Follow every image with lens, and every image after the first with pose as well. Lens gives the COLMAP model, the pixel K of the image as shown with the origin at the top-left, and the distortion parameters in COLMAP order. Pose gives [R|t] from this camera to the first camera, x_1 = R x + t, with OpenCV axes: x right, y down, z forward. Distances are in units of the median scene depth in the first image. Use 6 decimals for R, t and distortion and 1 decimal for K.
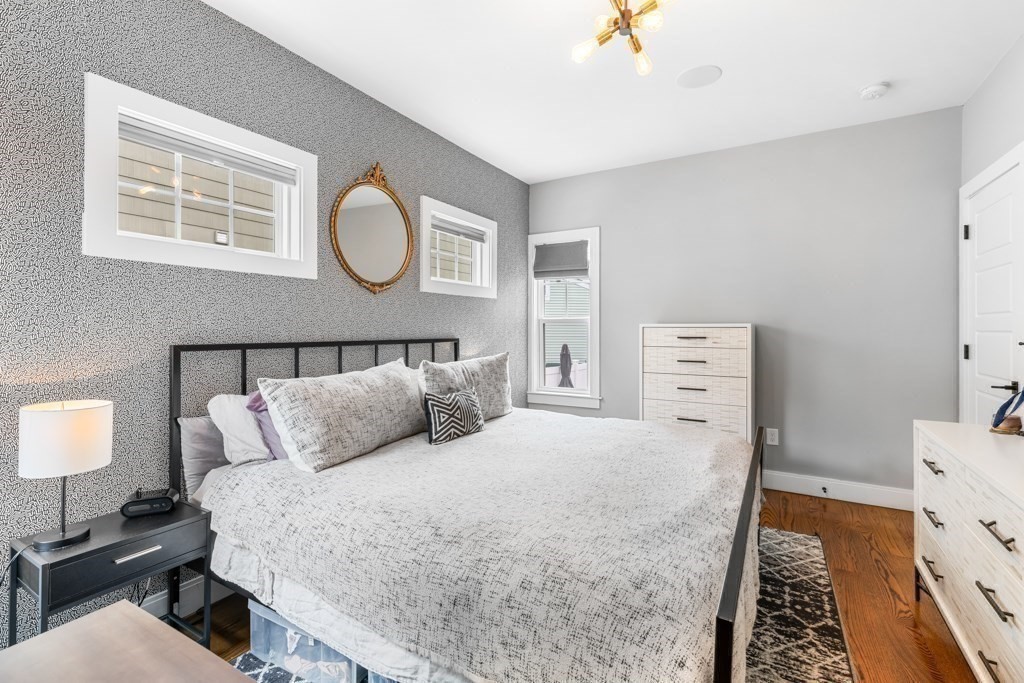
lens RADIAL K [[458.5, 0, 518.9], [0, 458.5, 331.8], [0, 0, 1]] dist [0.002650, 0.000383]
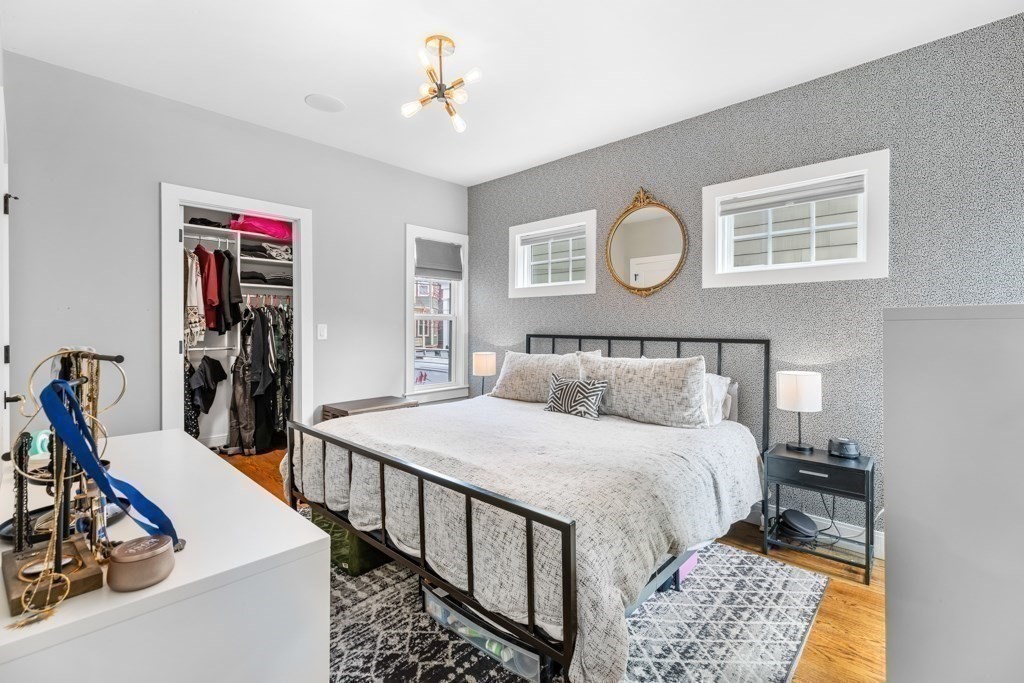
lens RADIAL K [[458.5, 0, 513.6], [0, 458.5, 331.9], [0, 0, 1]] dist [0.002650, 0.000383]
pose [[-0.229141, 0.015591, -0.973268, 1.157879], [-0.003648, 0.999851, 0.016876, -0.015554], [0.973386, 0.007417, -0.229050, 1.187148]]
